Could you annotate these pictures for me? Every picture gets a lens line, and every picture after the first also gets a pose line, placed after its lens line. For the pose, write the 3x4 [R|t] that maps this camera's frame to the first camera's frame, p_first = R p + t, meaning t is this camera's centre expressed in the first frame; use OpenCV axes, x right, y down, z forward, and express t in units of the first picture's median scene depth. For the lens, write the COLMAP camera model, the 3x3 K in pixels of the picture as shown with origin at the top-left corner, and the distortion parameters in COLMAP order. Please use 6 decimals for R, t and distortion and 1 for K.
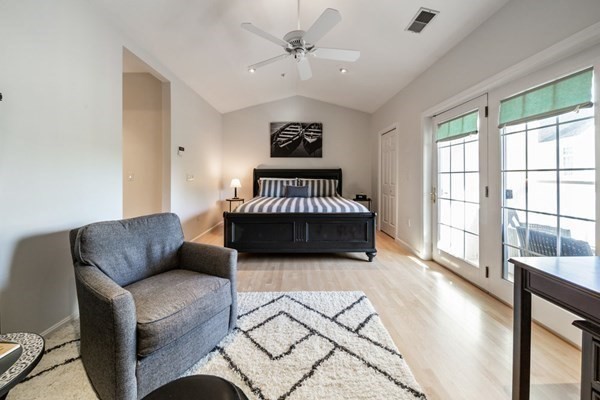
lens RADIAL K [[219.8, 0, 297.1], [0, 219.8, 177.2], [0, 0, 1]] dist [0.000213, -0.000059]
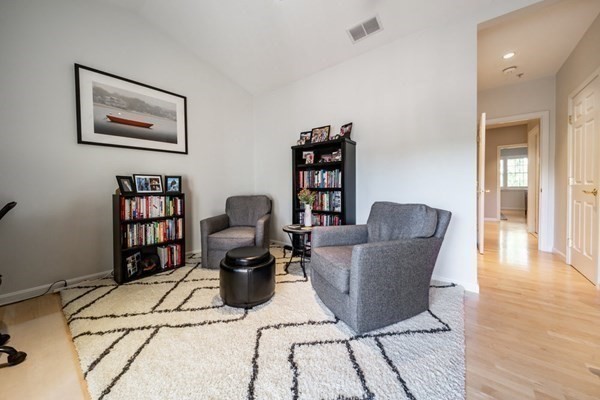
lens RADIAL K [[214.0, 0, 299.4], [0, 214.0, 193.1], [0, 0, 1]] dist [-0.000221, -0.000230]
pose [[-0.631056, 0.017315, -0.775544, 0.276095], [0.000850, 0.999766, 0.021630, 0.060460], [0.775737, 0.012990, -0.630923, 0.736916]]
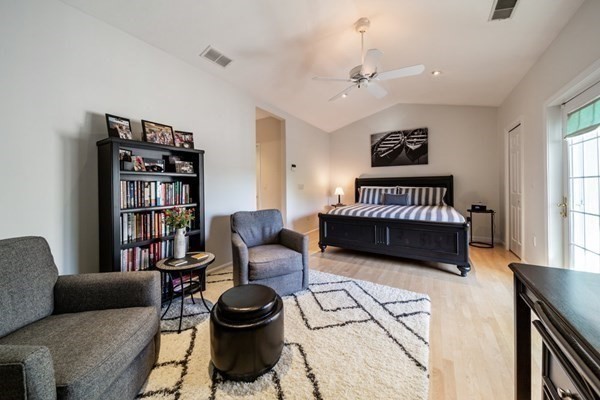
lens RADIAL K [[215.5, 0, 296.9], [0, 215.5, 186.4], [0, 0, 1]] dist [-0.000539, -0.000137]
pose [[0.841223, -0.008157, -0.540626, 0.242631], [0.009359, 0.999956, -0.000525, 0.001405], [0.540607, -0.004619, 0.841263, -0.135099]]
